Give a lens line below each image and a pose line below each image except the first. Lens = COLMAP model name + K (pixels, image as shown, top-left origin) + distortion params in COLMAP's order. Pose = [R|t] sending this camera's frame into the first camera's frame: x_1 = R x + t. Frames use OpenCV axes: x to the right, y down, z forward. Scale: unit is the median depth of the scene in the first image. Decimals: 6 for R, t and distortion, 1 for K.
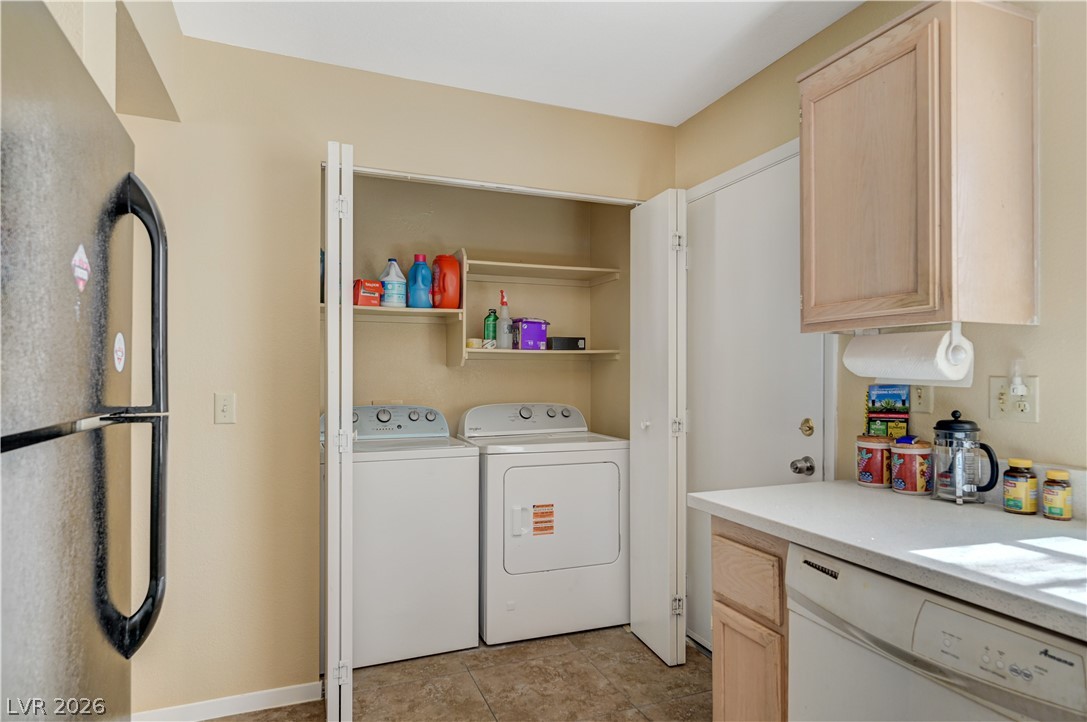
lens RADIAL K [[614.4, 0, 545.9], [0, 614.4, 371.5], [0, 0, 1]] dist [-0.000125, 0.001513]
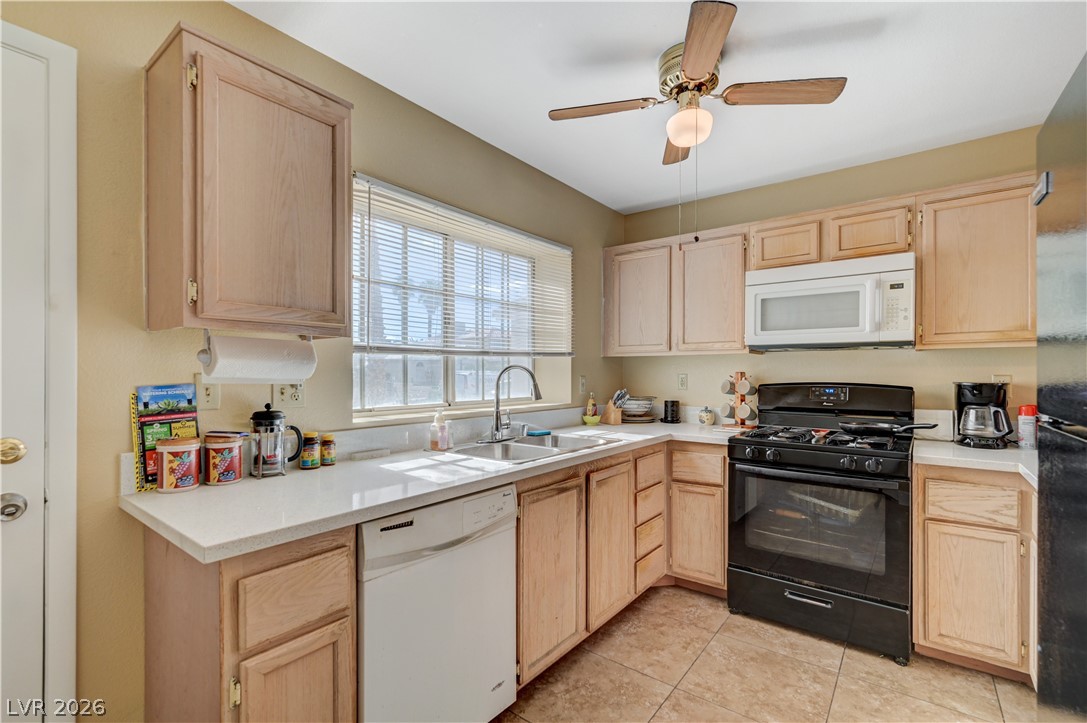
lens RADIAL K [[489.9, 0, 551.3], [0, 489.9, 375.1], [0, 0, 1]] dist [0.007708, 0.000263]
pose [[-0.522806, -0.005631, 0.852433, -0.362888], [-0.007416, 0.999970, 0.002058, -0.000118], [-0.852419, -0.005246, -0.522832, 0.771340]]
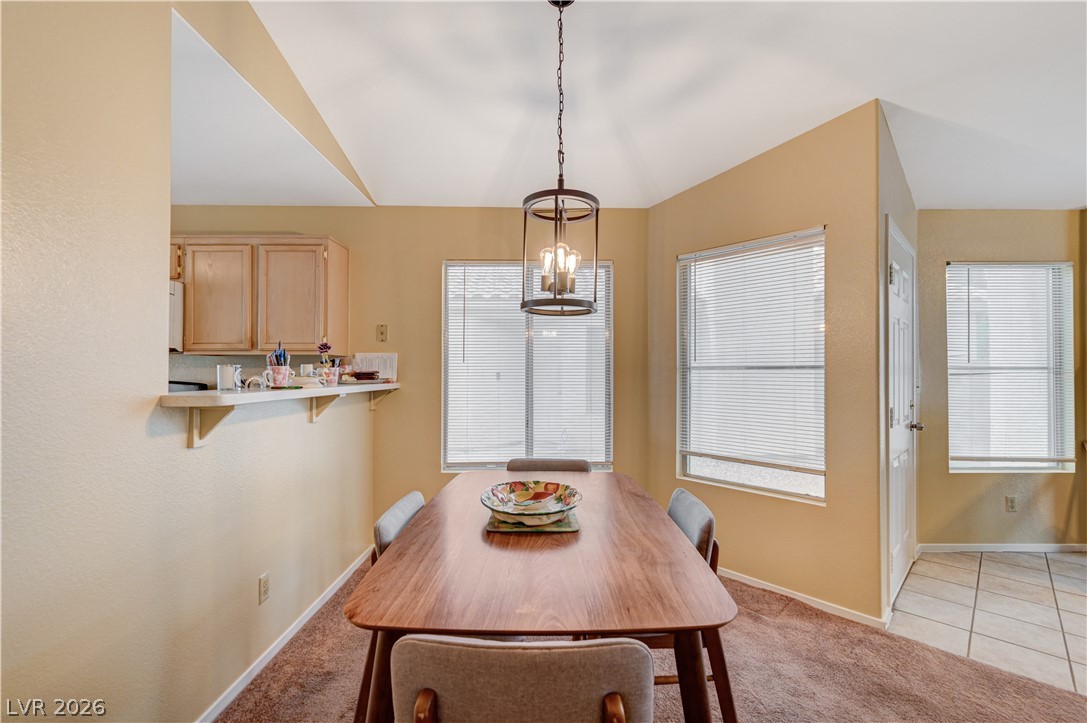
lens RADIAL K [[470.1, 0, 543.0], [0, 470.1, 361.6], [0, 0, 1]] dist [0.003919, 0.001501]
pose [[-0.936893, 0.003202, 0.349602, -1.309320], [-0.001686, 0.999905, -0.013675, -0.024665], [-0.349612, -0.013402, -0.936799, 0.427787]]
